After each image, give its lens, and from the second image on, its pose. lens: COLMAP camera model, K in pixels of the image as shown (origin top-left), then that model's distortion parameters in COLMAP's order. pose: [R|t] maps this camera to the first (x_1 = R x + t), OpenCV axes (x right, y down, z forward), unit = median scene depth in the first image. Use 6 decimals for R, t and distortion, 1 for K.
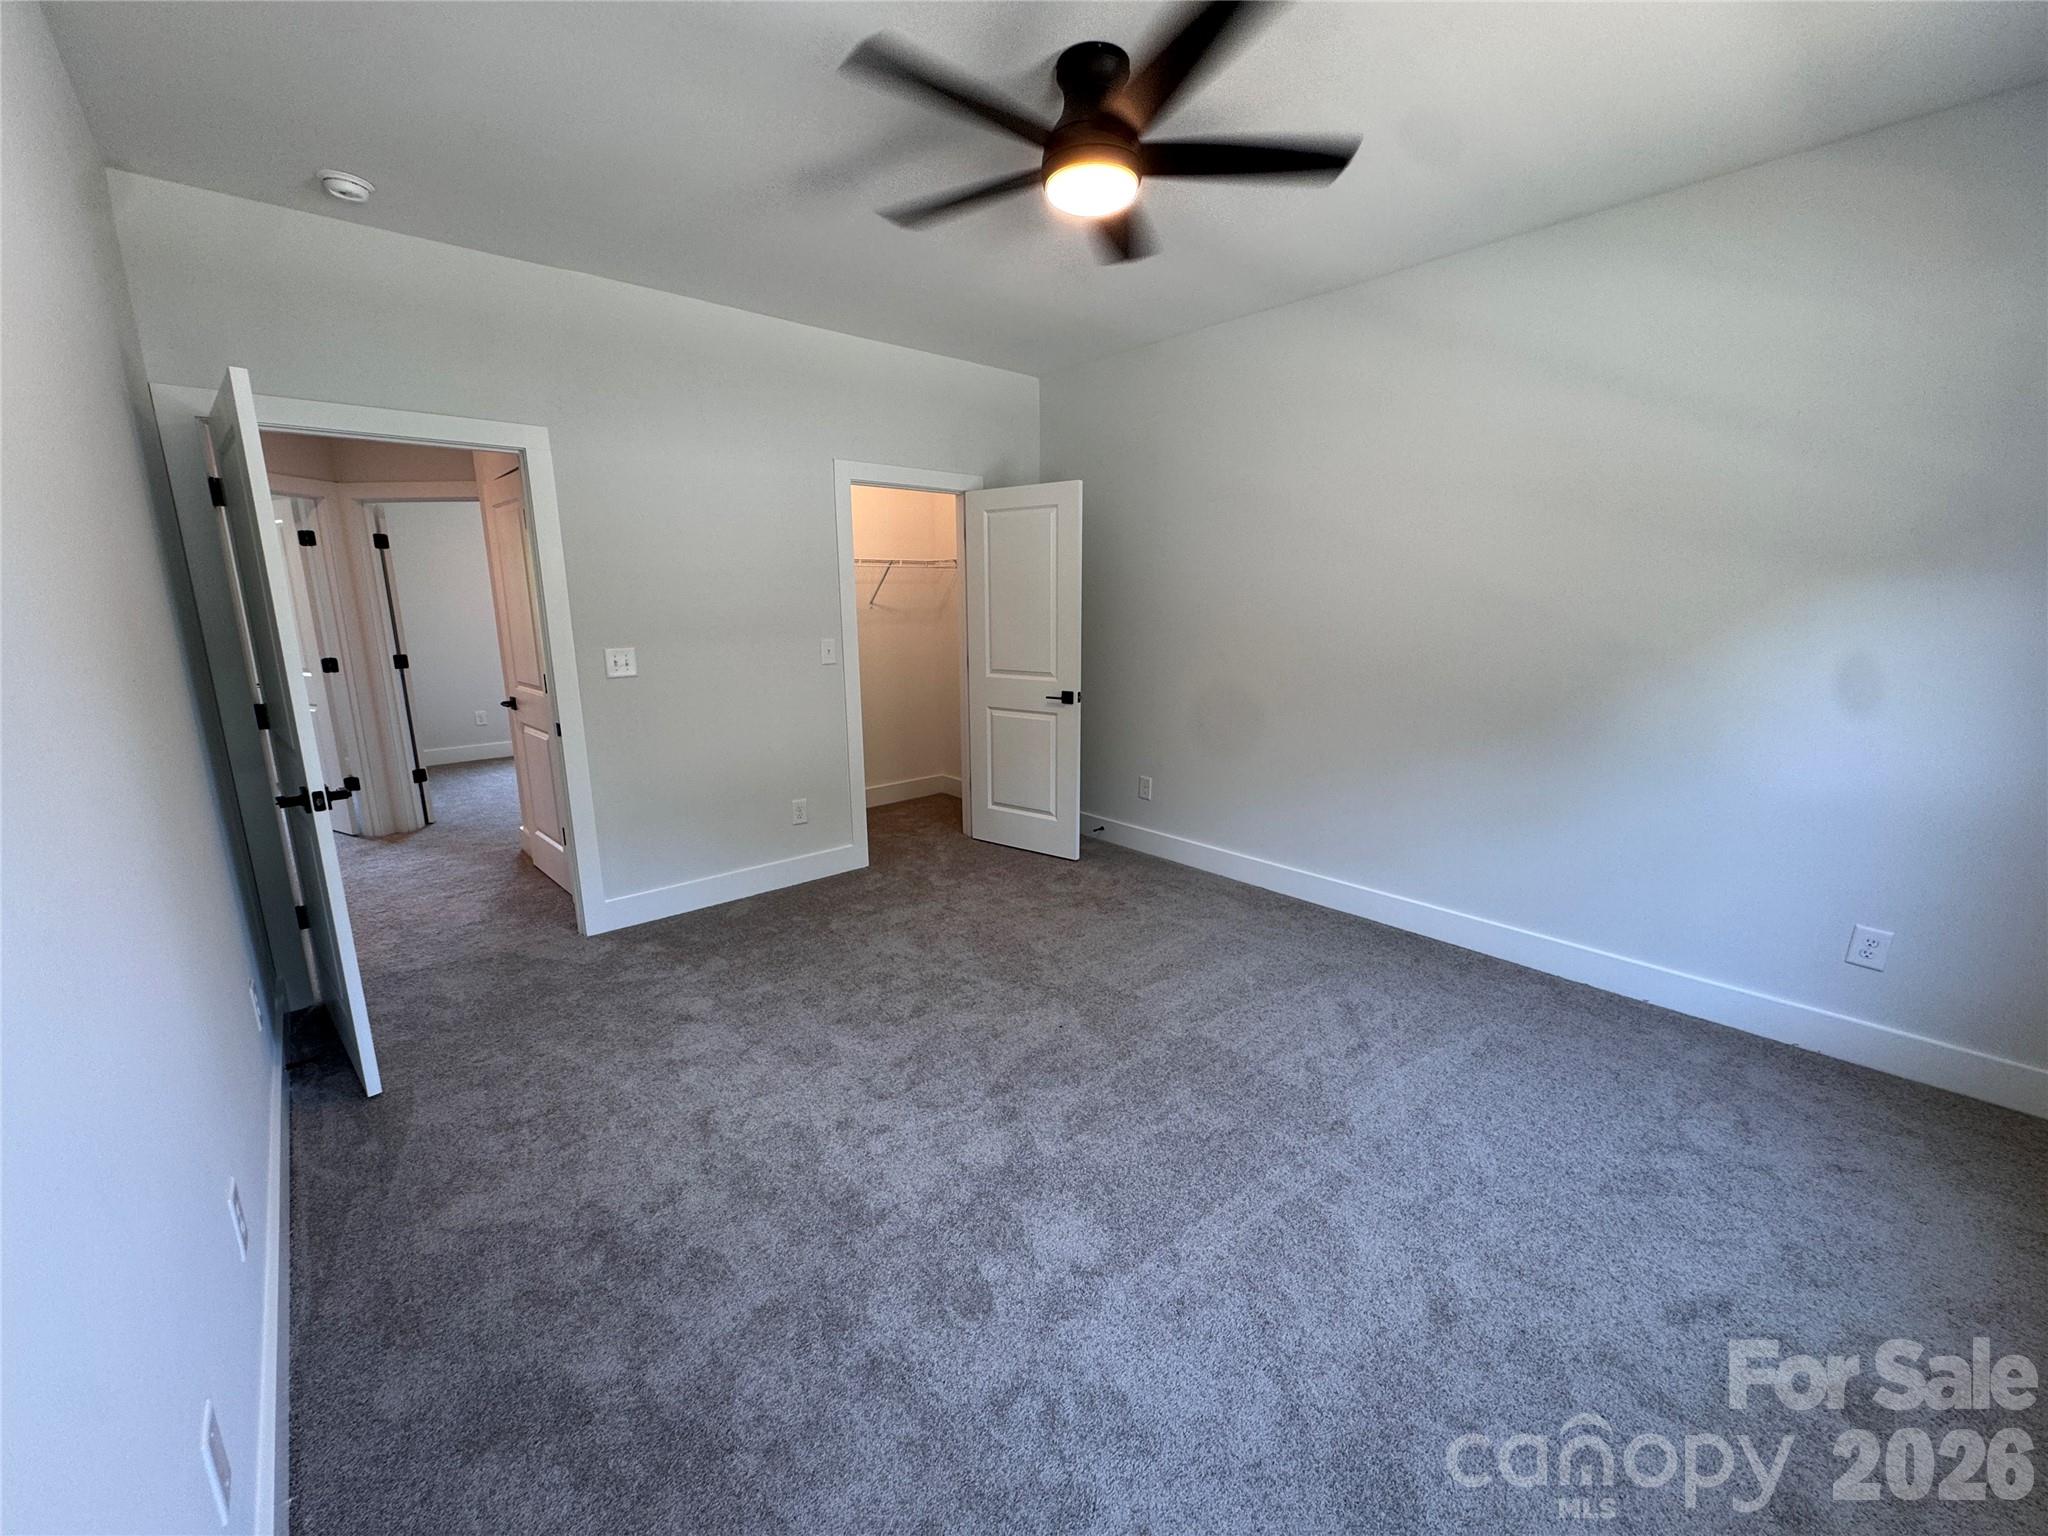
lens RADIAL K [[817.3, 0, 1021.0], [0, 817.3, 765.7], [0, 0, 1]] dist [-0.003522, 0.000390]
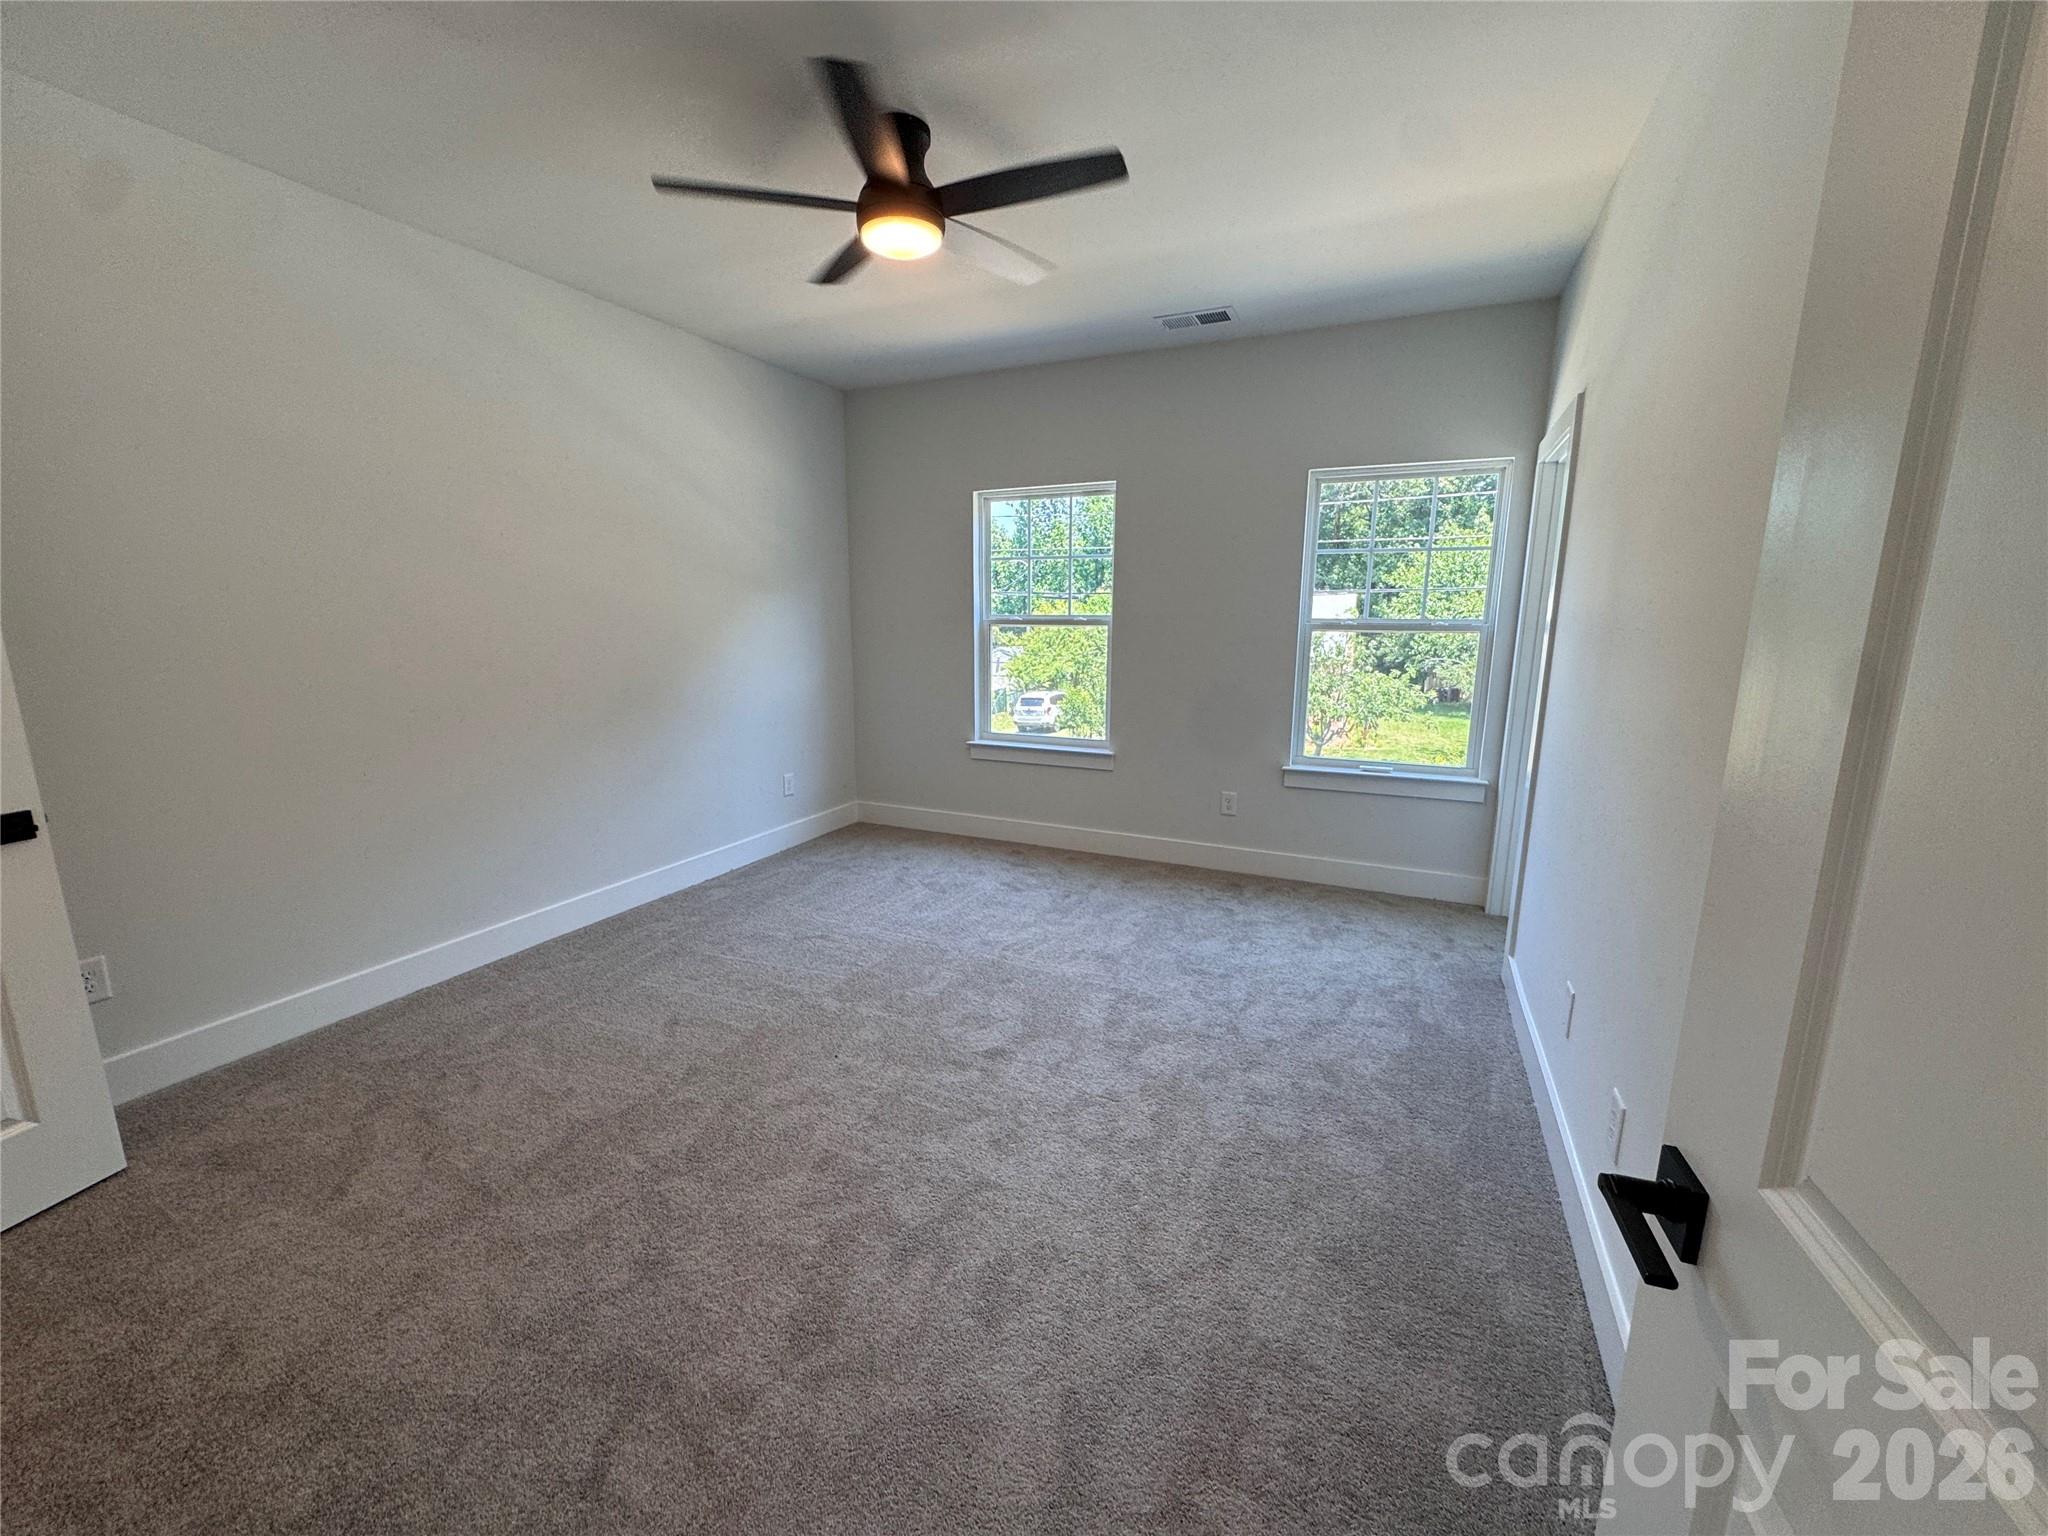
lens RADIAL K [[817.3, 0, 1021.2], [0, 817.3, 770.1], [0, 0, 1]] dist [-0.003522, 0.000390]
pose [[-0.406659, -0.163478, 0.898834, -0.939500], [0.196505, 0.945179, 0.260812, -0.210132], [-0.892196, 0.282687, -0.352241, 1.226403]]
